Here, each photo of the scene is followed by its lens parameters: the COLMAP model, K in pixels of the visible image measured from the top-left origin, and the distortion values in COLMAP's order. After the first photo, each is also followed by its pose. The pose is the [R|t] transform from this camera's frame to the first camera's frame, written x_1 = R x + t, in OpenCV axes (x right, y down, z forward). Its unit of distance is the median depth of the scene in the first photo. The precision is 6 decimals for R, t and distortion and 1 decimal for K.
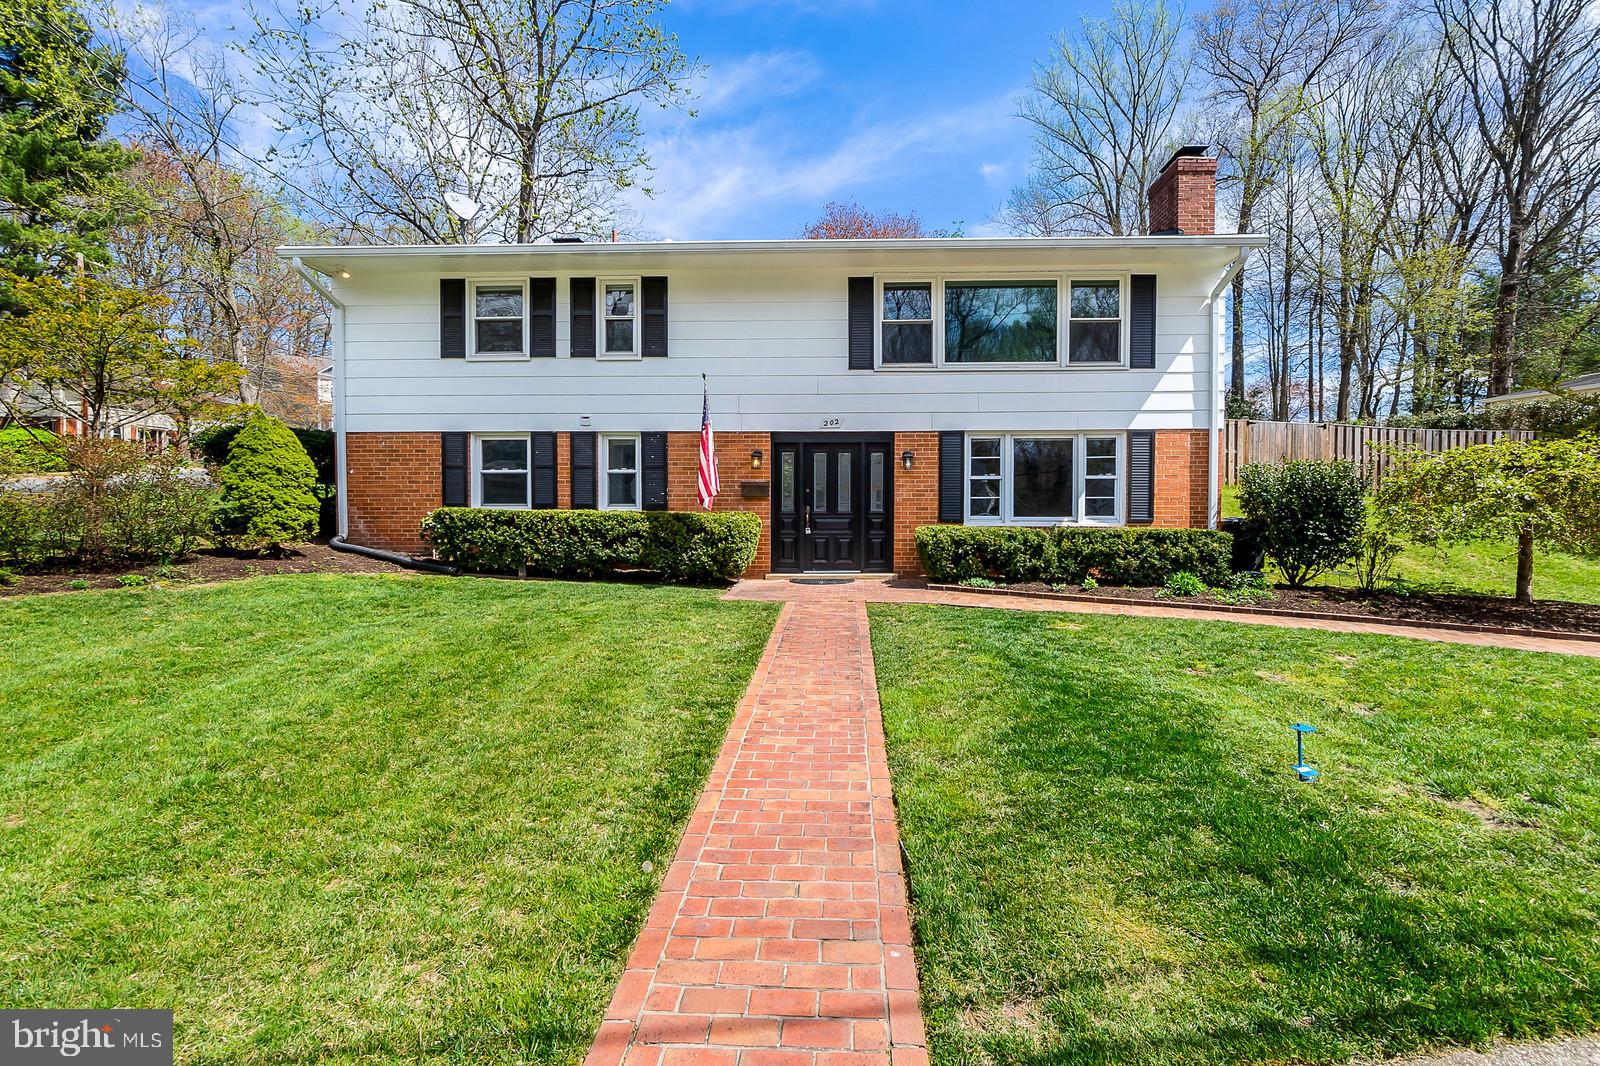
lens RADIAL K [[689.2, 0, 810.2], [0, 689.2, 530.9], [0, 0, 1]] dist [-0.002969, -0.000082]
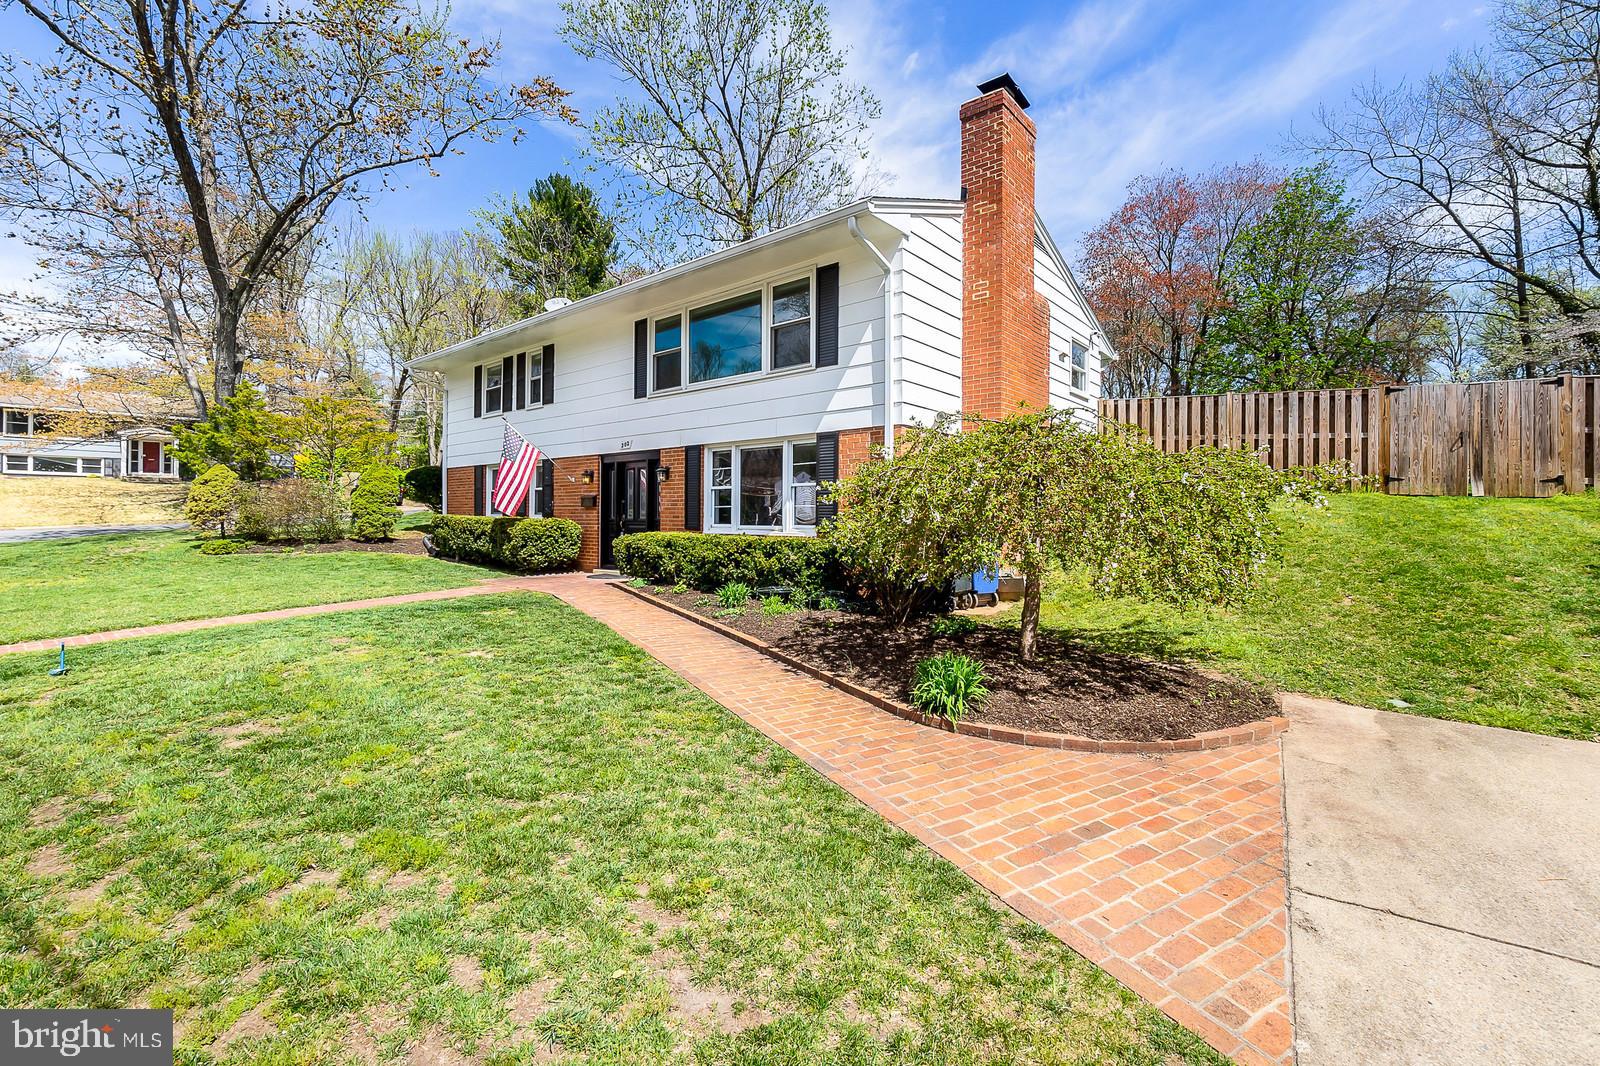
lens RADIAL K [[689.2, 0, 794.7], [0, 689.2, 523.3], [0, 0, 1]] dist [-0.002969, -0.000082]
pose [[0.785240, 0.010357, -0.619105, 1.000955], [-0.026425, 0.999510, -0.016796, -0.008221], [0.618628, 0.029549, 0.785128, 0.246459]]
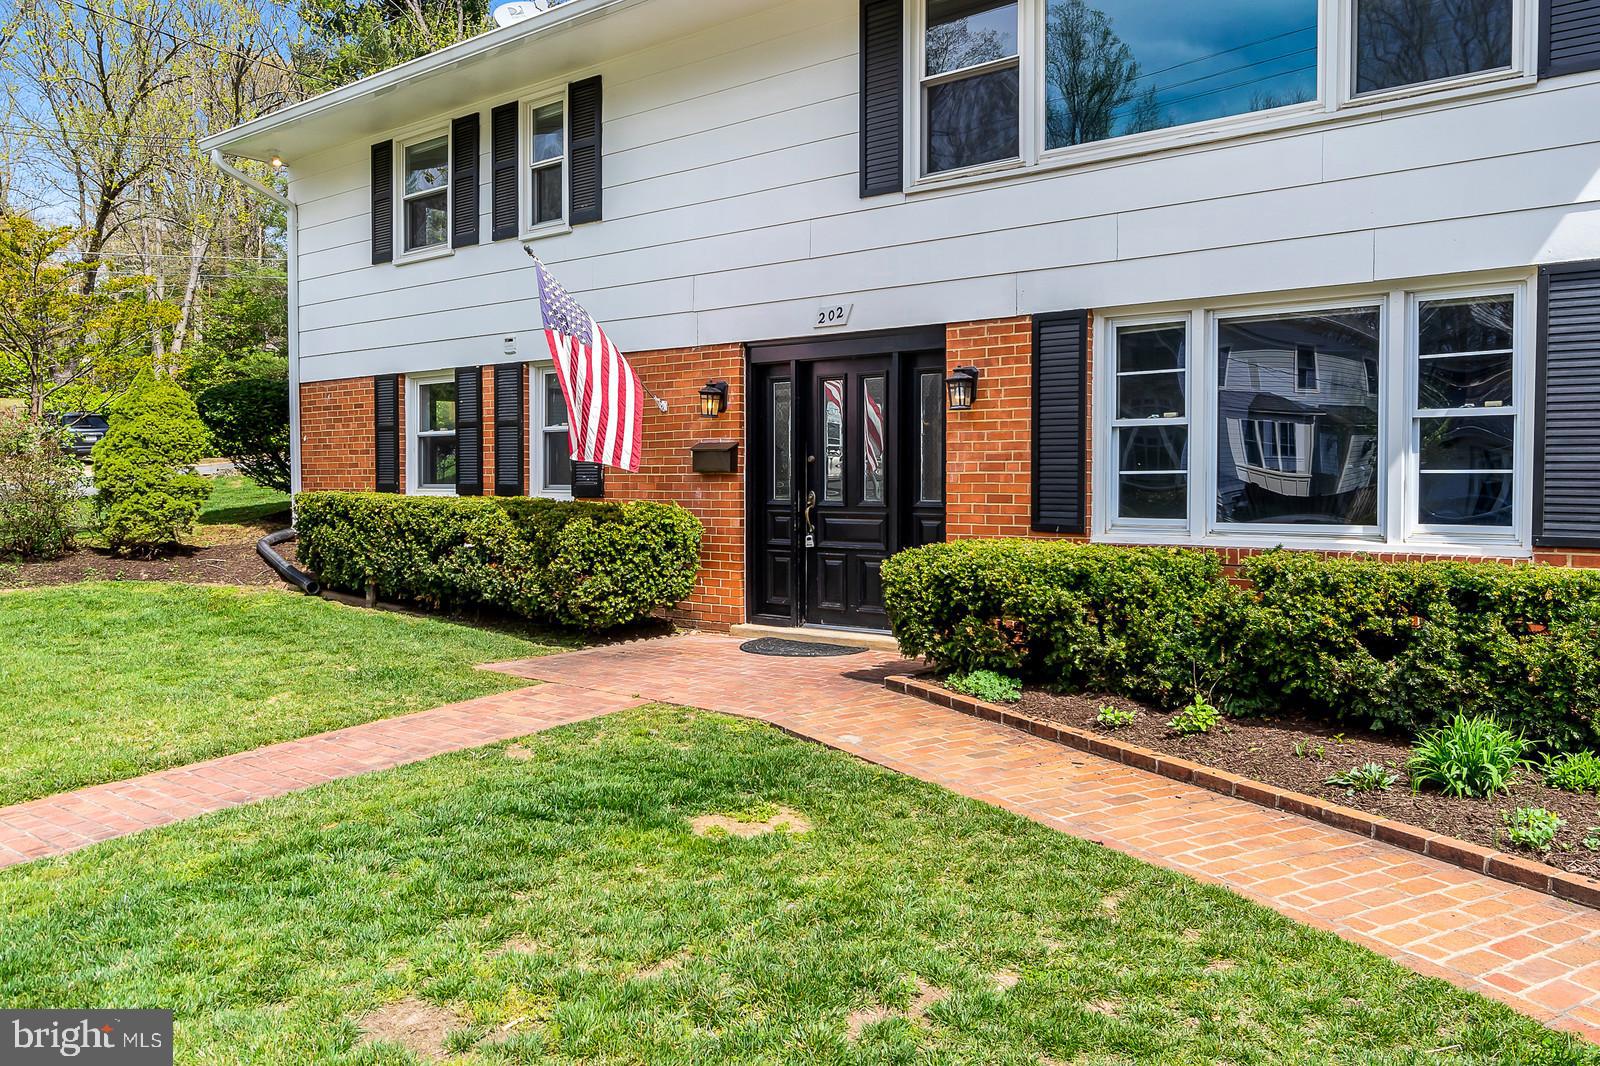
lens RADIAL K [[1246.8, 0, 808.2], [0, 1246.8, 527.8], [0, 0, 1]] dist [-0.000951, 0.002240]
pose [[0.794562, 0.023666, -0.606722, 0.541708], [-0.018329, 0.999720, 0.014993, -0.023412], [0.606906, -0.000792, 0.794773, 0.306507]]
